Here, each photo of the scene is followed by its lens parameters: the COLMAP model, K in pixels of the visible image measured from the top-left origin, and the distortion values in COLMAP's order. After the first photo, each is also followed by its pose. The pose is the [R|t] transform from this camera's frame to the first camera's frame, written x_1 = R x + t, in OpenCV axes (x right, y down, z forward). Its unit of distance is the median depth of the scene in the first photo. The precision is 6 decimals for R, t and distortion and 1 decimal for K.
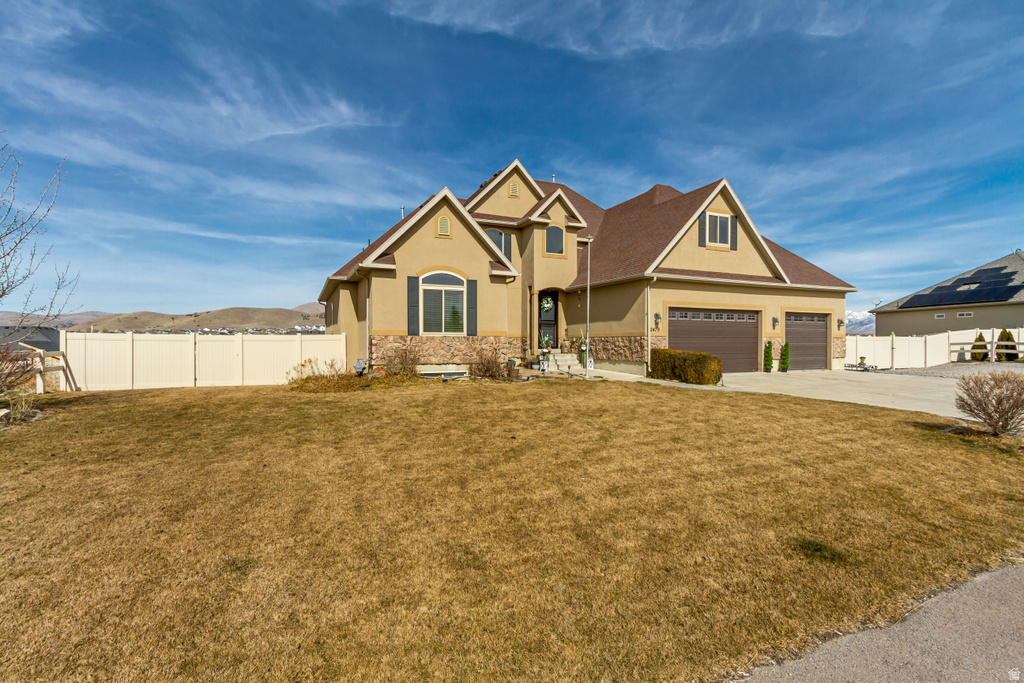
lens RADIAL K [[480.7, 0, 509.1], [0, 480.7, 344.5], [0, 0, 1]] dist [0.001763, 0.000577]
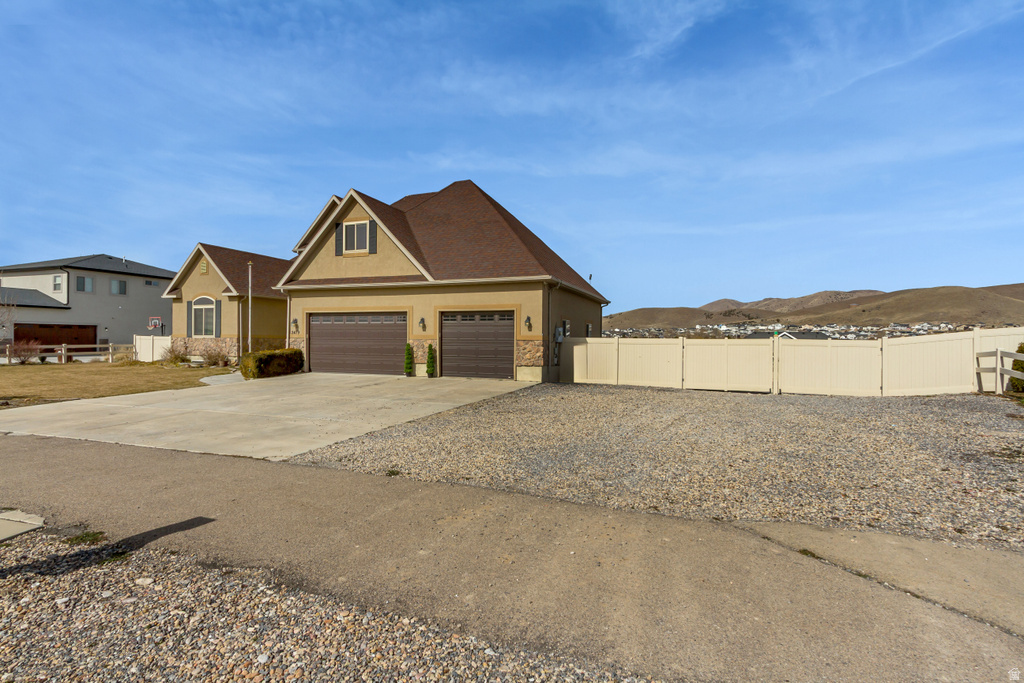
lens RADIAL K [[513.0, 0, 512.0], [0, 513.0, 341.5], [0, 0, 1]] dist [0.001645, -0.000135]
pose [[0.708524, 0.007399, -0.705648, 1.481276], [-0.011831, 0.999929, -0.001394, -0.012742], [0.705587, 0.009337, 0.708561, 0.450918]]
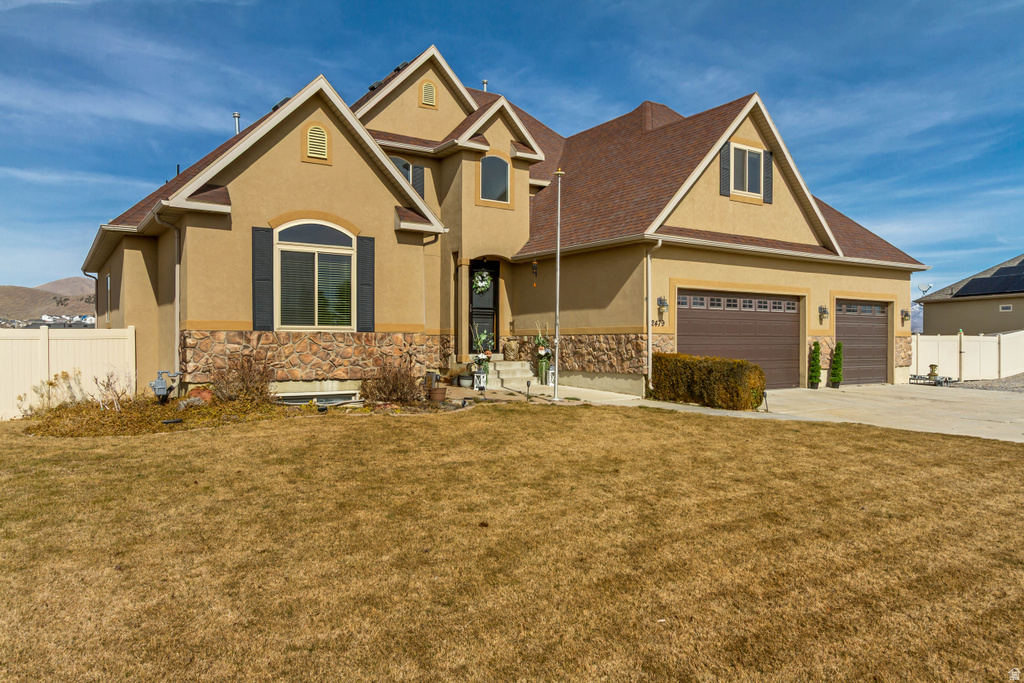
lens RADIAL K [[715.1, 0, 514.6], [0, 715.1, 344.8], [0, 0, 1]] dist [0.005838, 0.000161]
pose [[0.986657, 0.001207, 0.162811, -0.035244], [-0.000862, 0.999997, -0.002190, -0.000322], [-0.162813, 0.002021, 0.986655, 0.092571]]
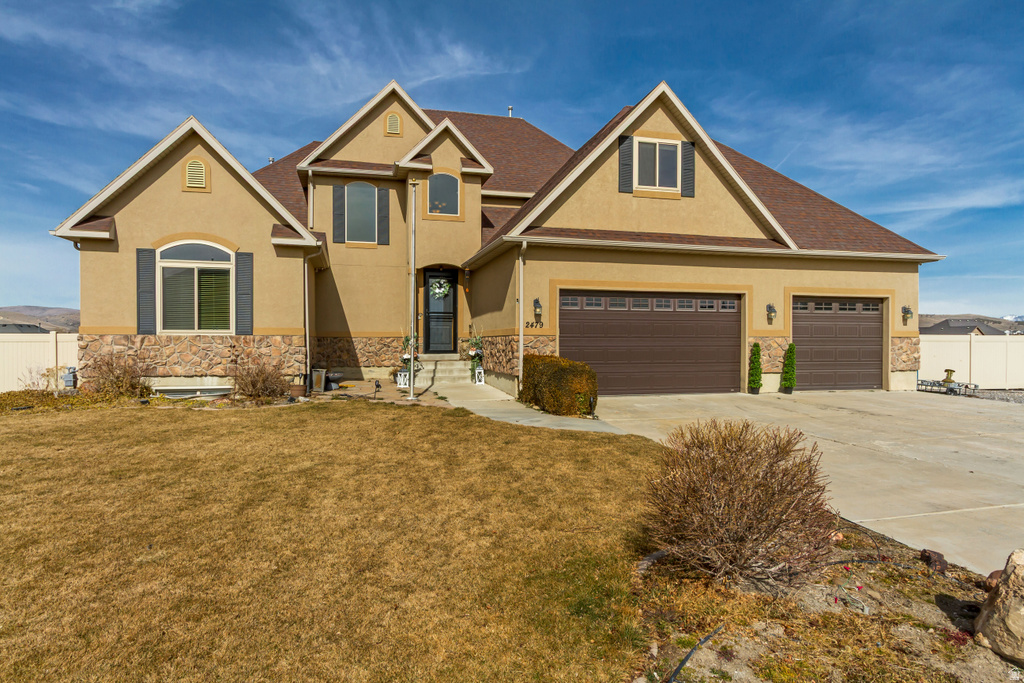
lens RADIAL K [[606.6, 0, 512.0], [0, 606.6, 341.5], [0, 0, 1]] dist [0.004058, 0.000005]
pose [[0.985806, 0.001536, -0.167880, 0.383921], [-0.002382, 0.999985, -0.004841, -0.004783], [0.167870, 0.005172, 0.985796, 0.192242]]
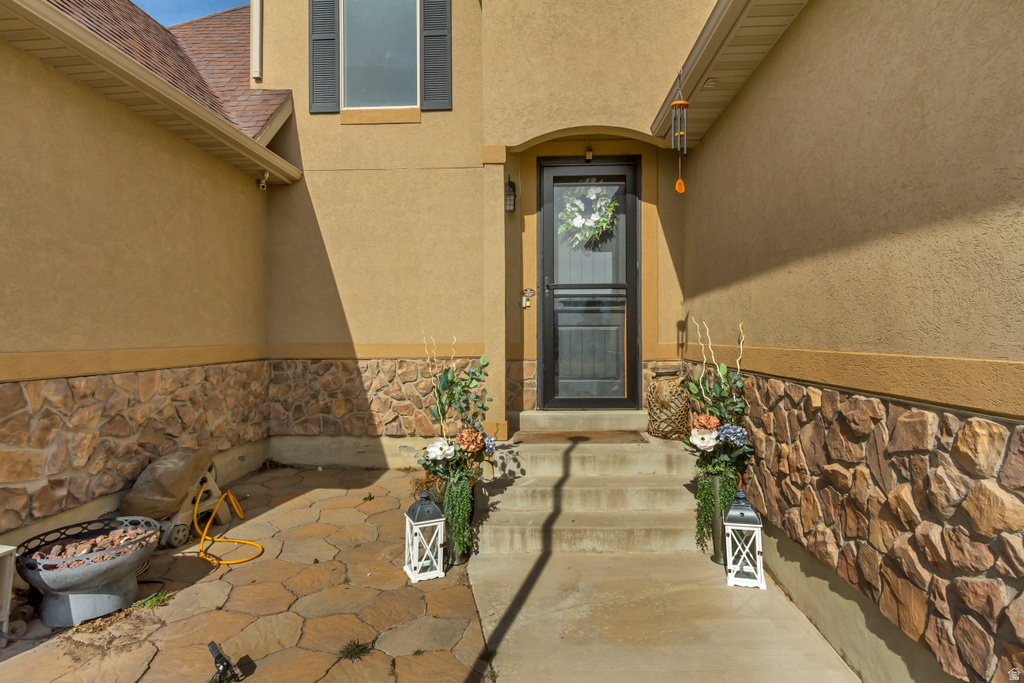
lens RADIAL K [[562.7, 0, 509.9], [0, 562.7, 333.7], [0, 0, 1]] dist [0.001049, 0.000565]
pose [[0.886633, -0.003921, -0.462457, 0.201865], [0.001554, 0.999984, -0.005499, -0.029743], [0.462471, 0.004157, 0.886625, 0.873967]]
